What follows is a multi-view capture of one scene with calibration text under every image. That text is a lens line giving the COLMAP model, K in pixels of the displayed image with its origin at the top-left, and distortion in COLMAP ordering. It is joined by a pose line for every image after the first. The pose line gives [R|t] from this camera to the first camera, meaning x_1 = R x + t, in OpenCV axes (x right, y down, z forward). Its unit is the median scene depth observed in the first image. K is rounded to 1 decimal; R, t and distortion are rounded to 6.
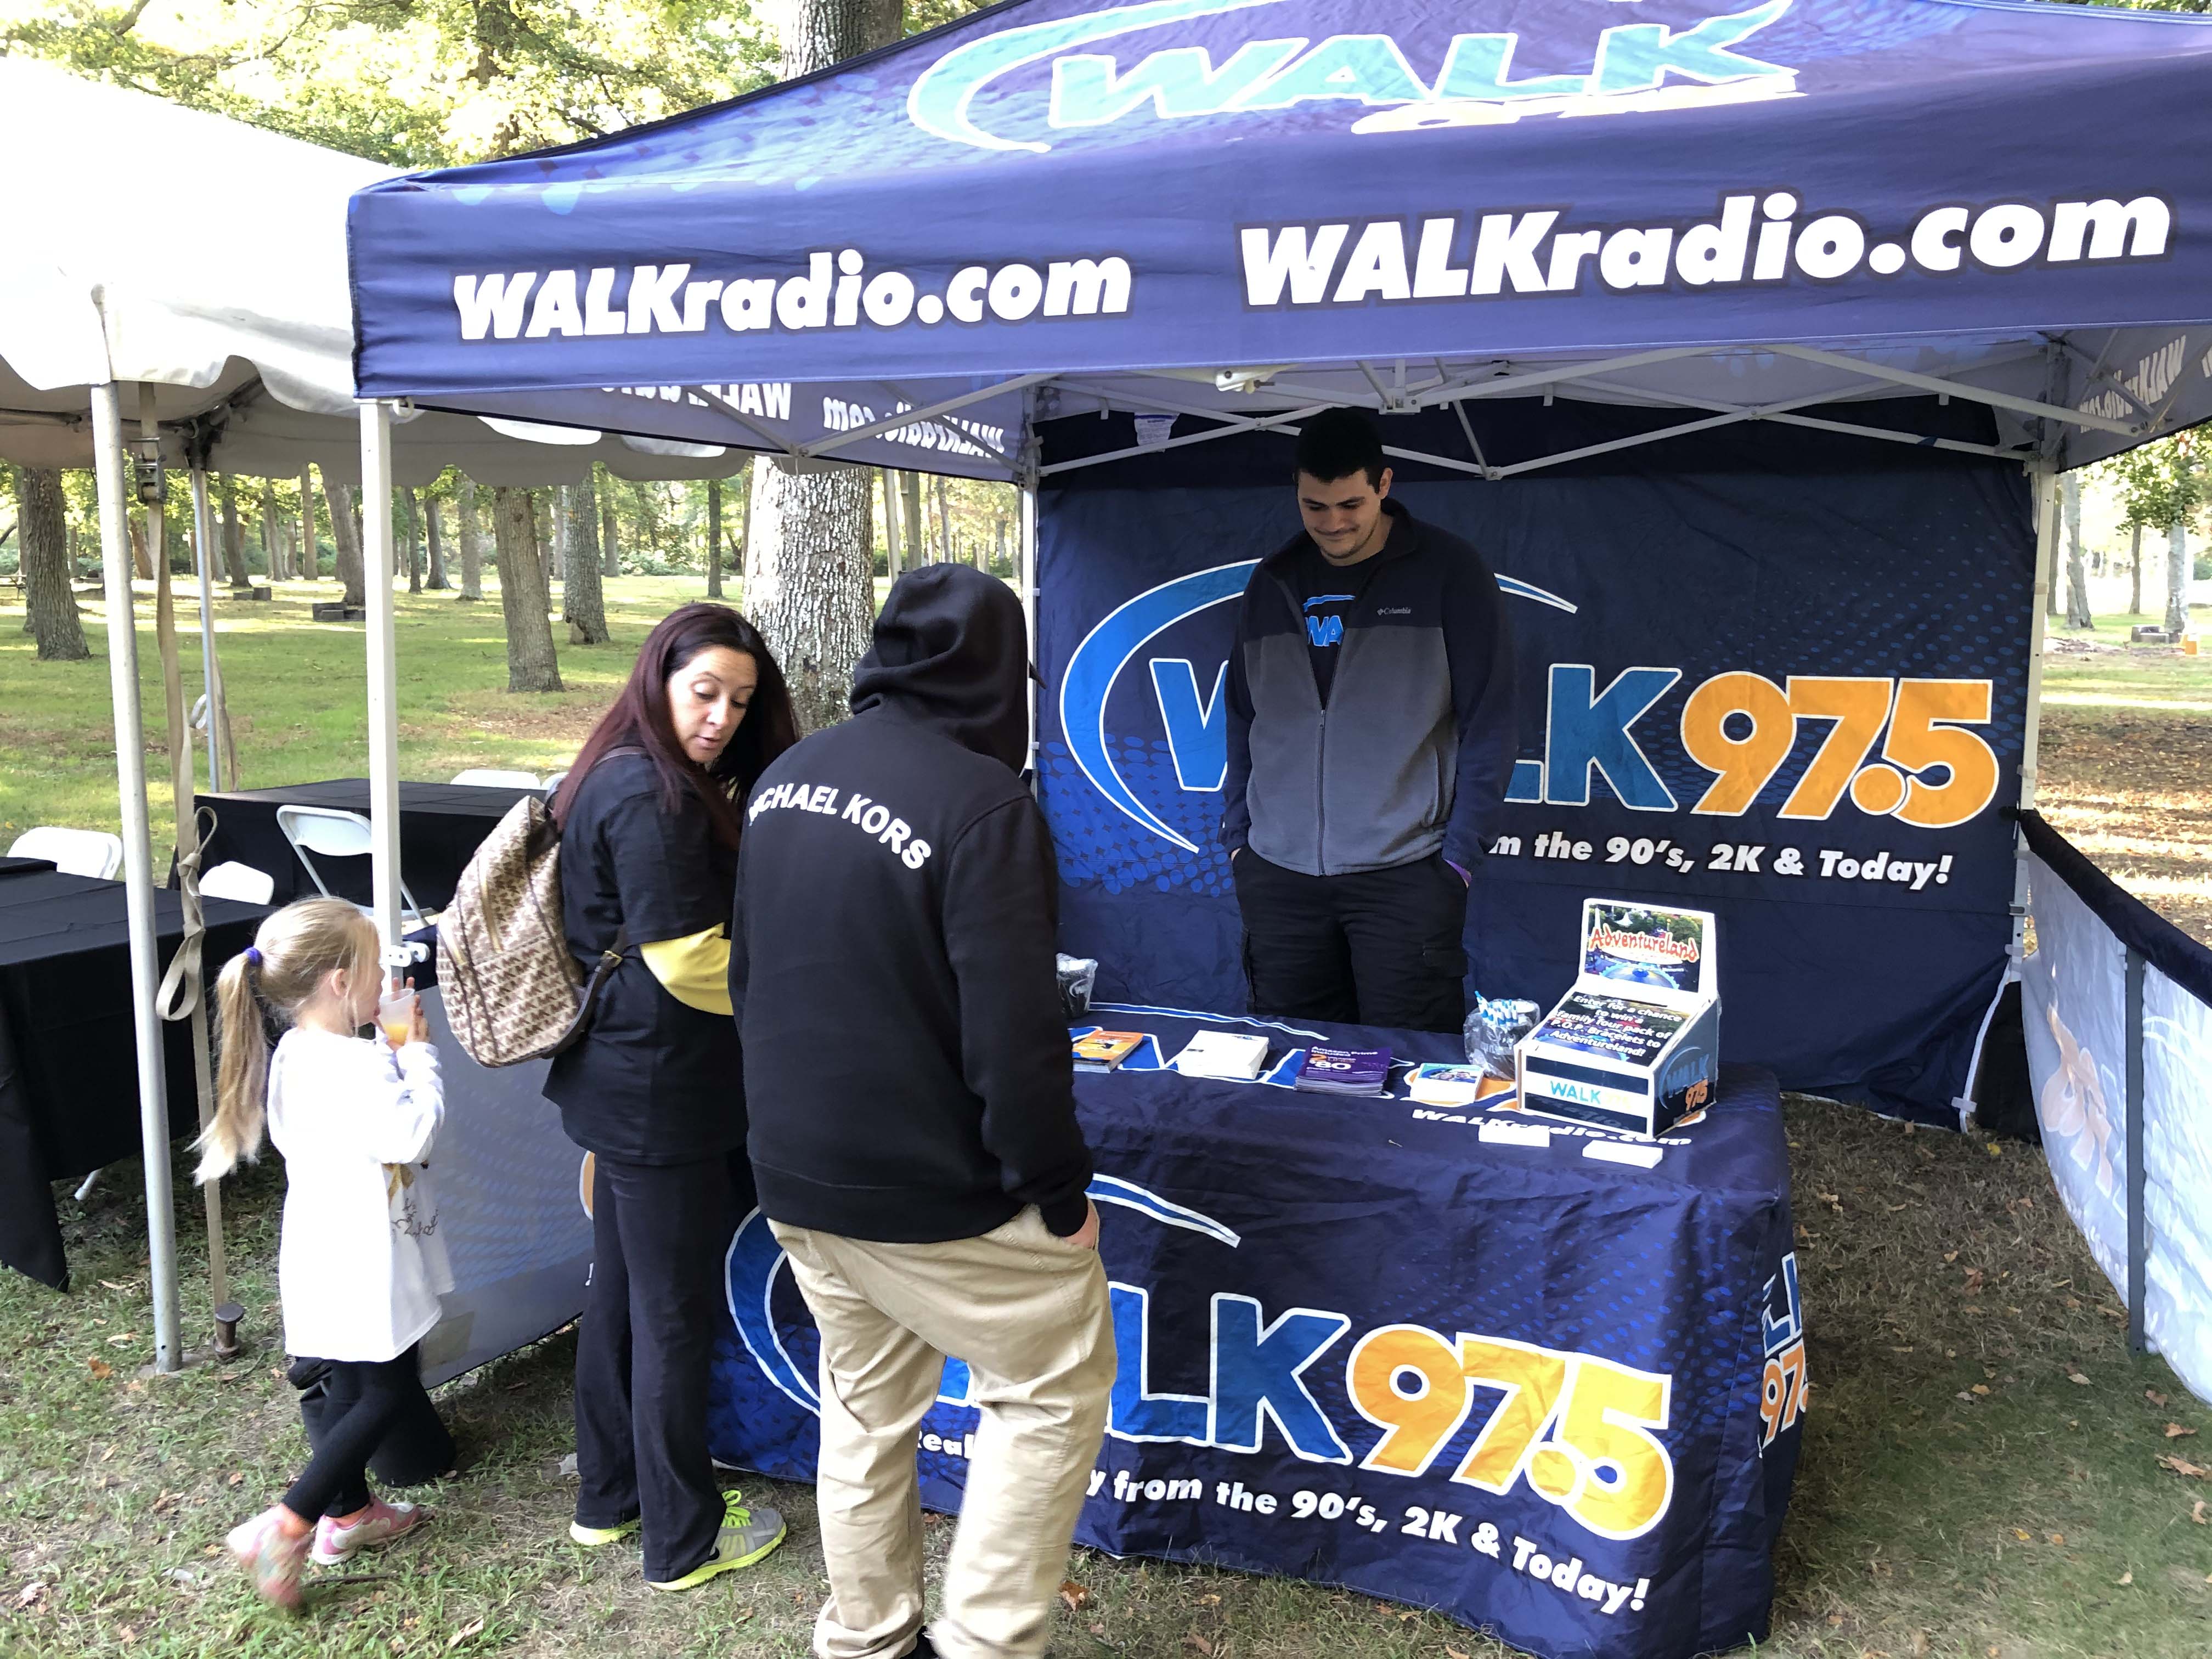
lens RADIAL K [[1818.7, 0, 1133.7], [0, 1818.7, 798.8], [0, 0, 1]] dist [-0.044490, 0.124519]
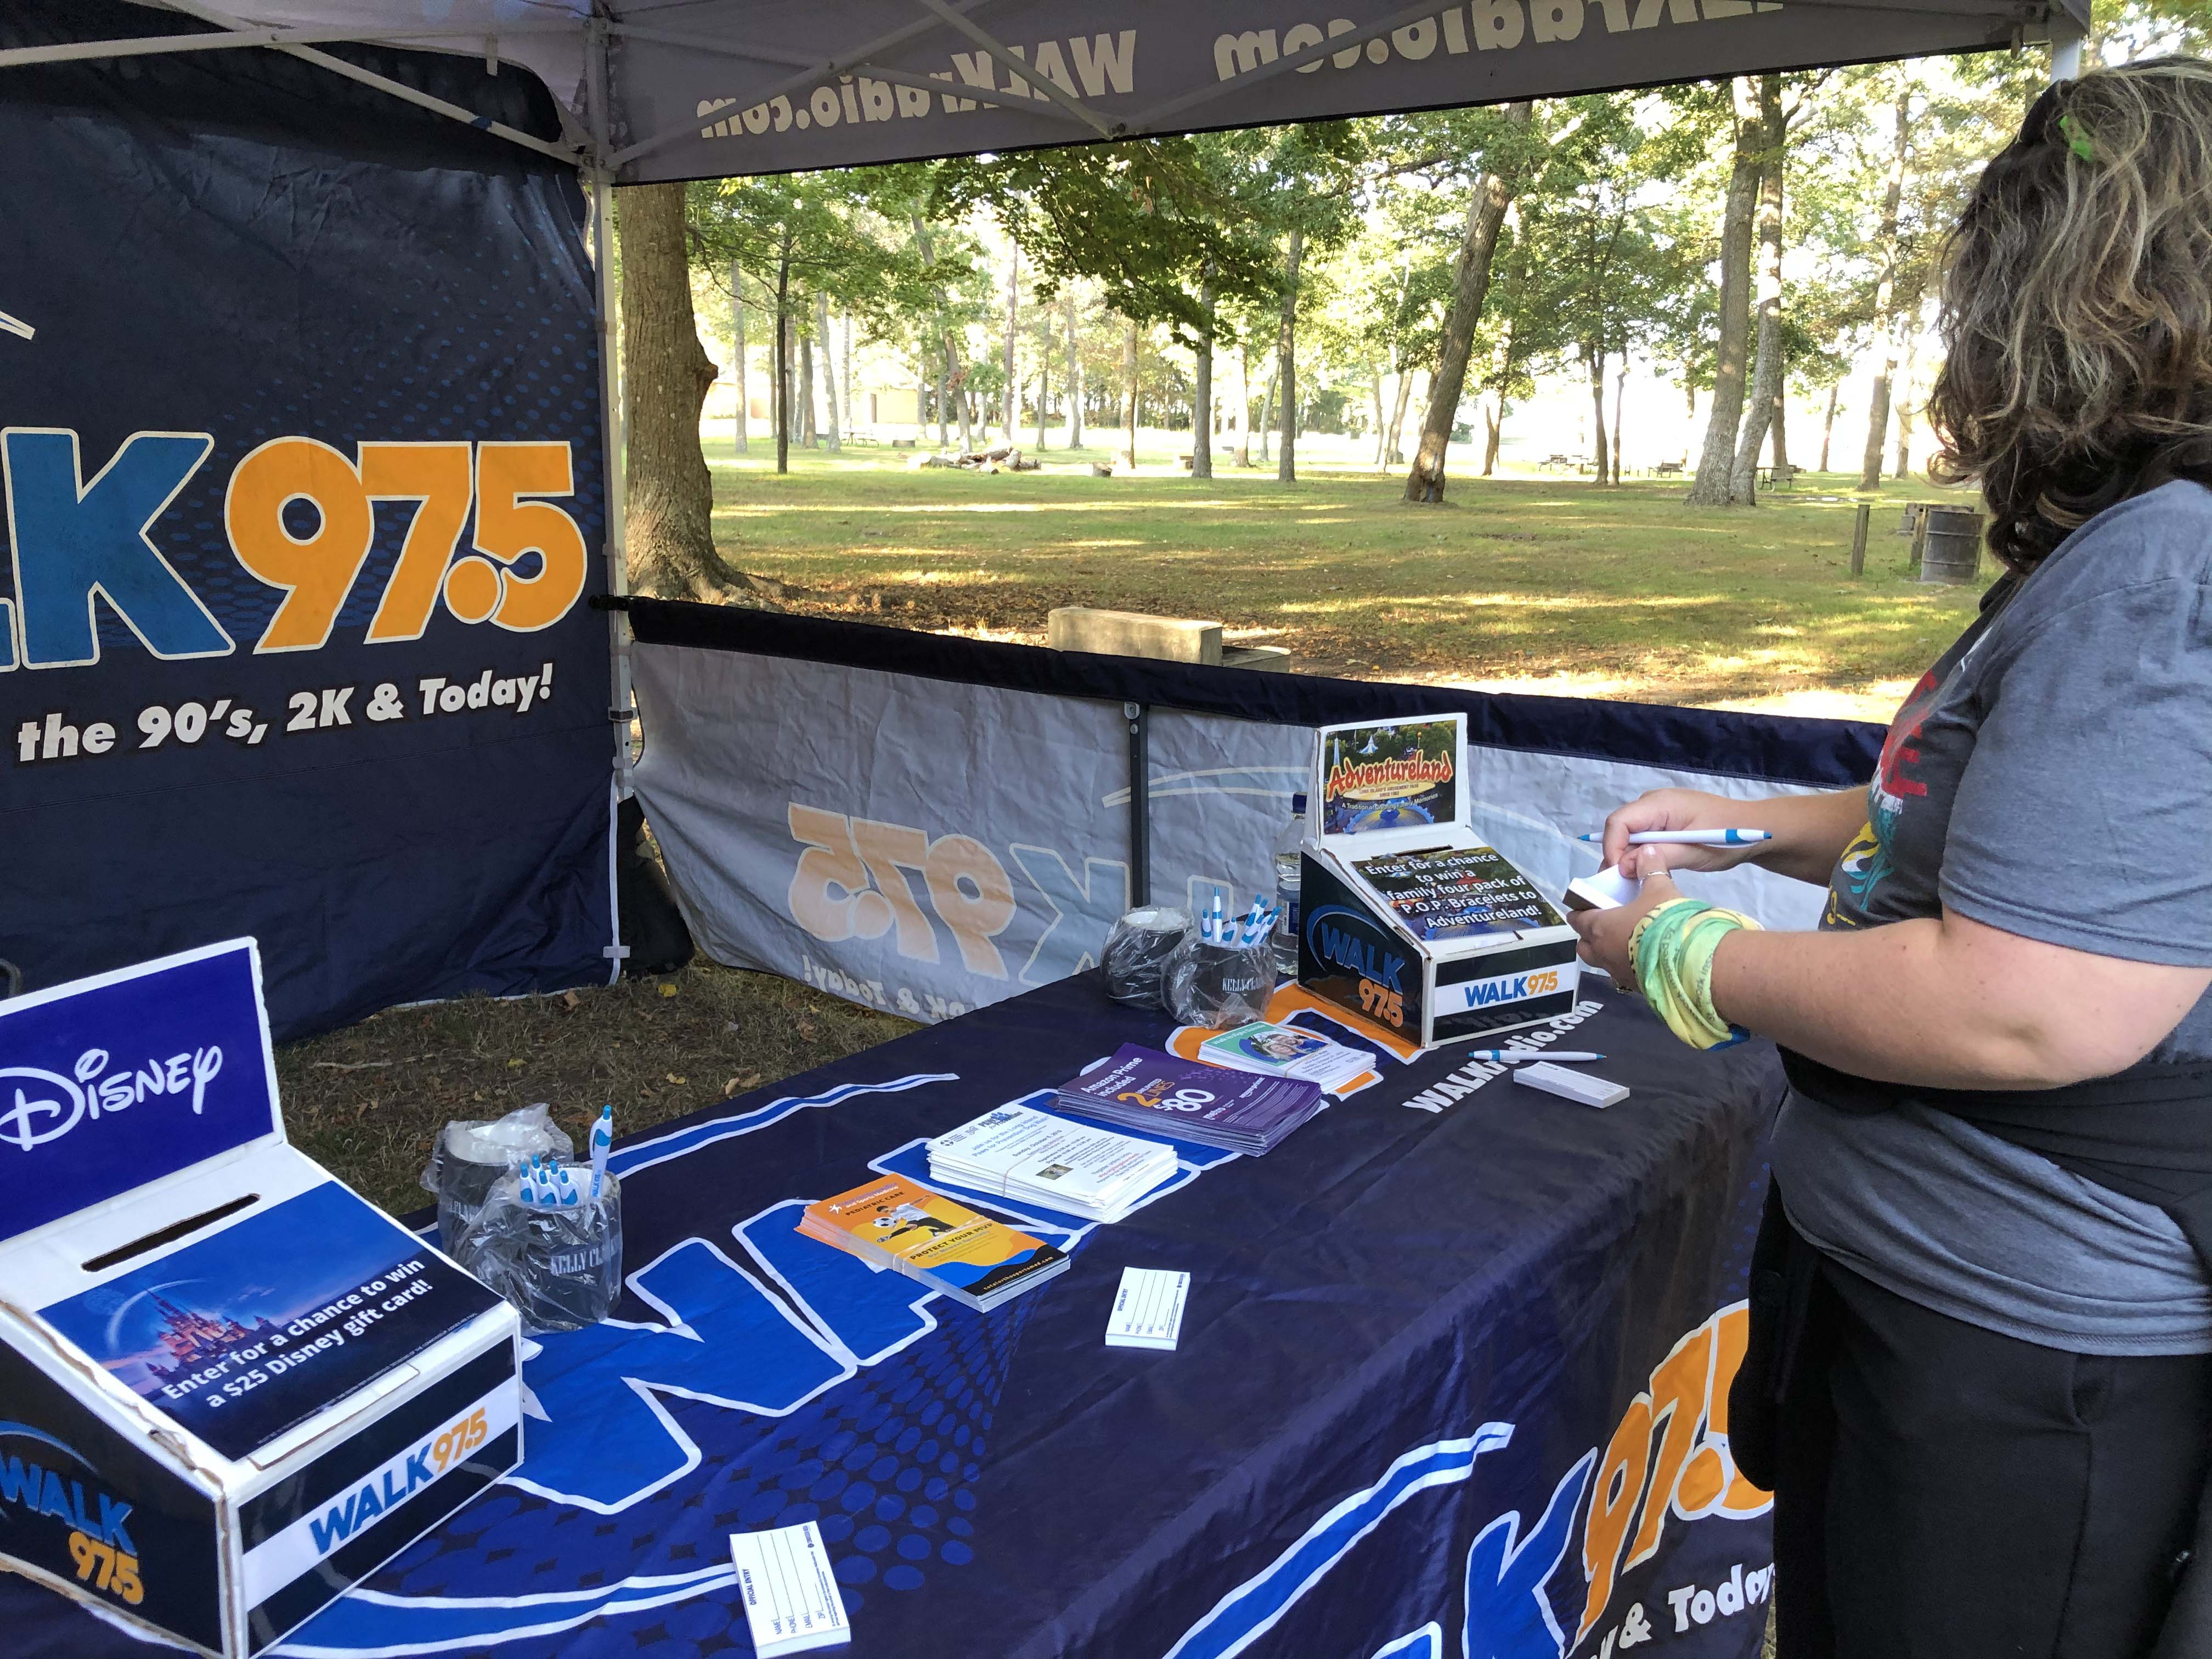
lens RADIAL K [[1810.6, 0, 1133.7], [0, 1810.6, 802.5], [0, 0, 1]] dist [0.015020, -0.004999]
pose [[0.301521, -0.200996, 0.932033, -0.356517], [0.099884, 0.978808, 0.178769, -0.039686], [-0.948213, 0.039193, 0.315207, 0.746930]]
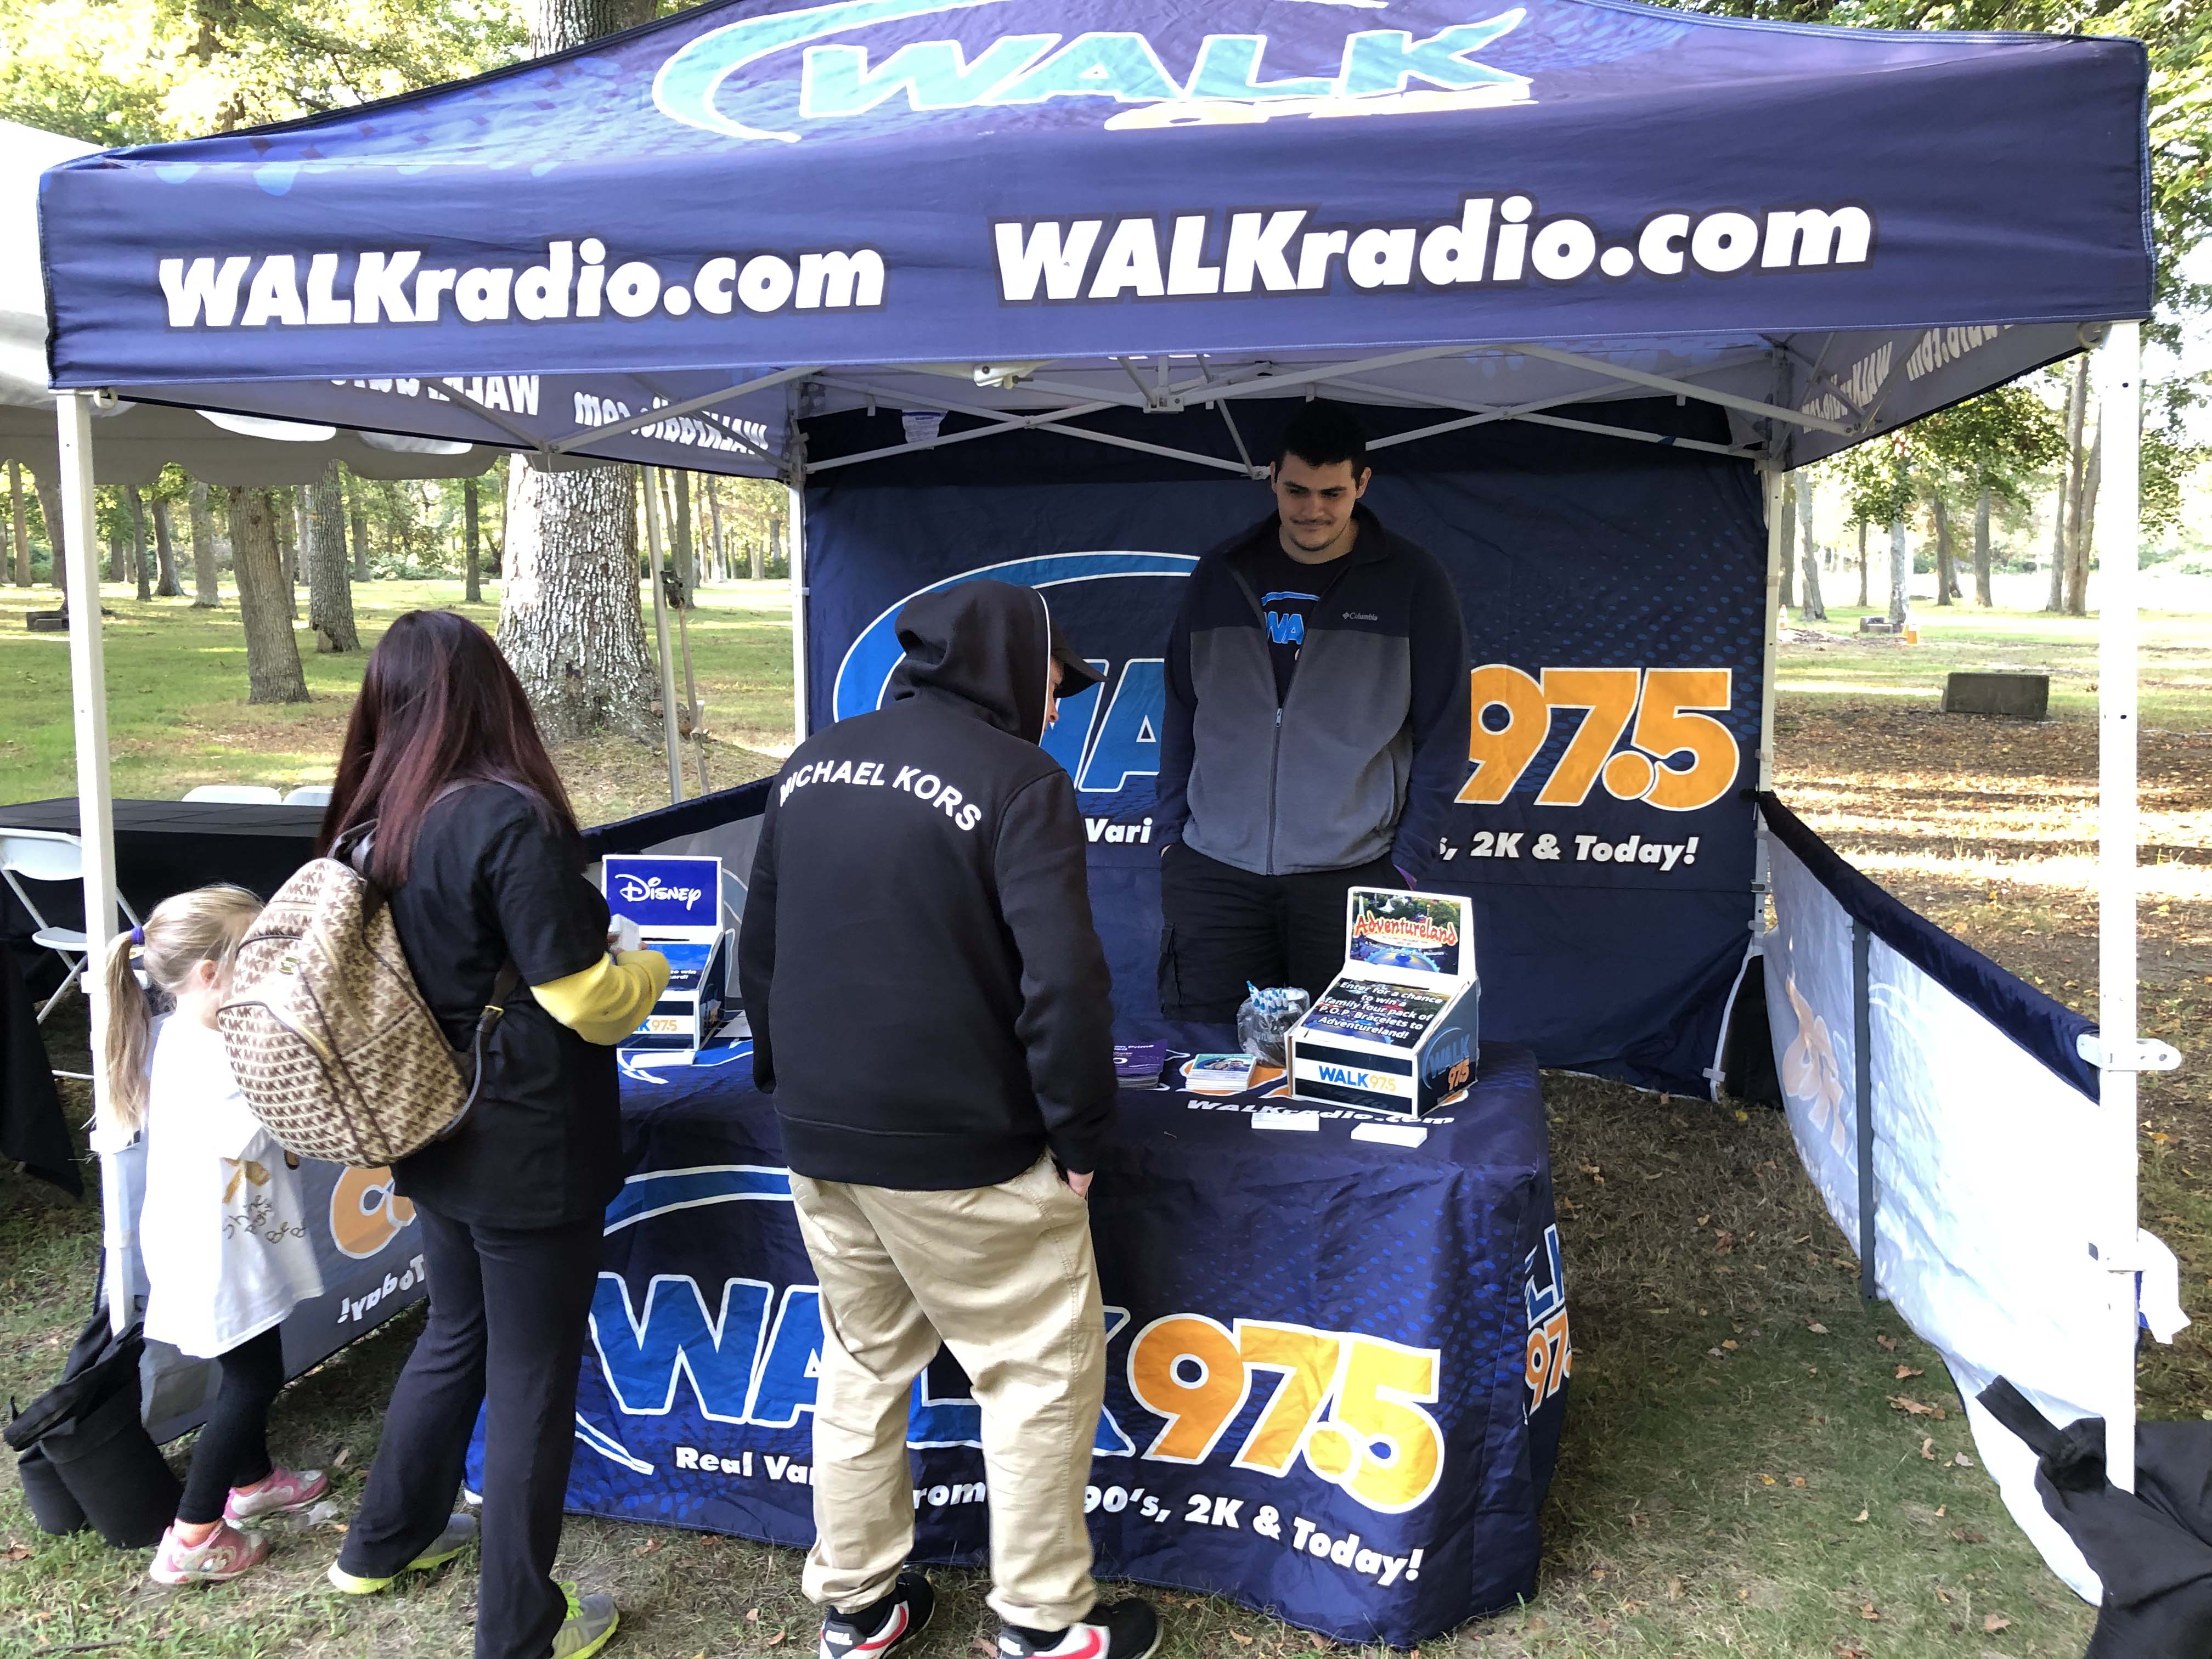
lens RADIAL K [[1810.6, 0, 1133.7], [0, 1810.6, 802.5], [0, 0, 1]] dist [0.015020, -0.004999]
pose [[0.992594, -0.022225, 0.119428, 0.006727], [0.022004, 0.999753, 0.003164, 0.001392], [-0.119469, -0.000512, 0.992838, 0.001164]]
